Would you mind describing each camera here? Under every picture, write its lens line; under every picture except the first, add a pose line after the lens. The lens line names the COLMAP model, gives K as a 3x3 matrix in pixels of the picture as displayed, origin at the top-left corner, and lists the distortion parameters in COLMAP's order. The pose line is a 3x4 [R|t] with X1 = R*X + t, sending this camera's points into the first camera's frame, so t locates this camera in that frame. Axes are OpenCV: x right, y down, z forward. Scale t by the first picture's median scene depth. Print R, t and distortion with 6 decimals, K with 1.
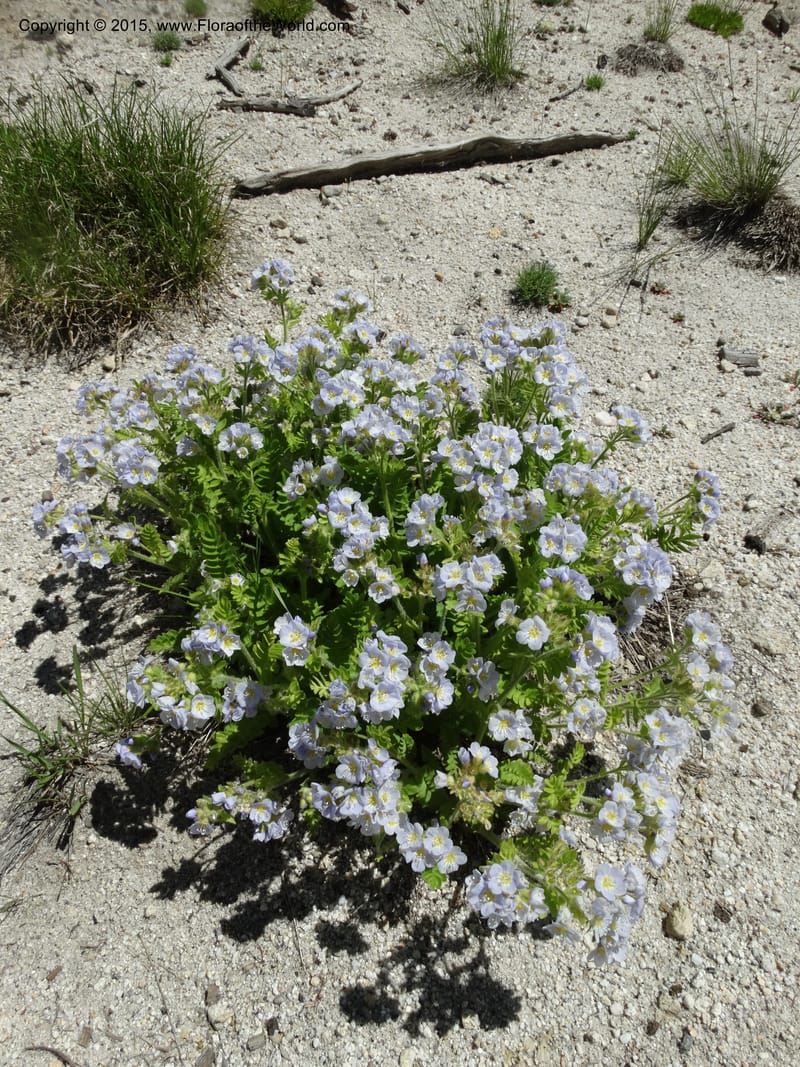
lens RADIAL K [[761.4, 0, 398.7], [0, 761.4, 534.8], [0, 0, 1]] dist [-0.005779, 0.013830]
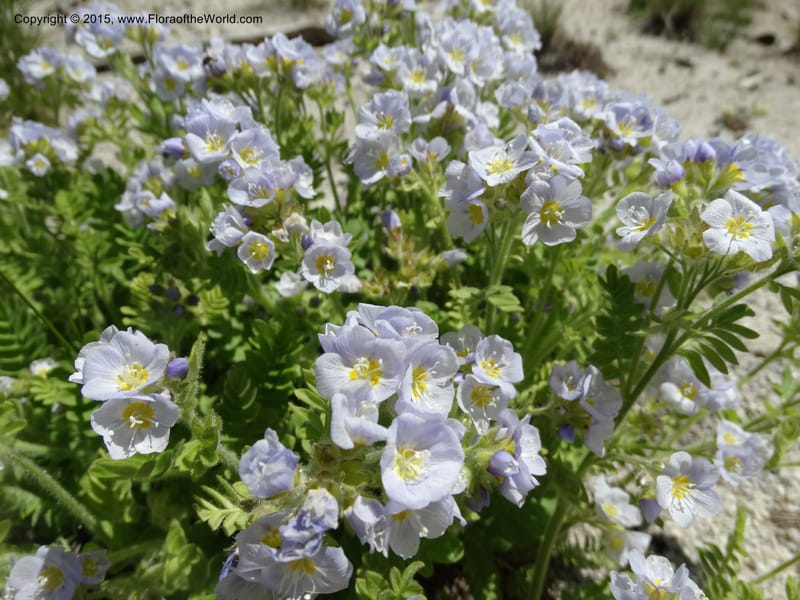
lens RADIAL K [[570.9, 0, 398.3], [0, 570.9, 306.6], [0, 0, 1]] dist [-0.005779, 0.013830]
pose [[0.961236, -0.166984, 0.219415, -0.063767], [0.207460, 0.962169, -0.176613, 0.173087], [-0.181622, 0.215286, 0.959513, 0.682915]]
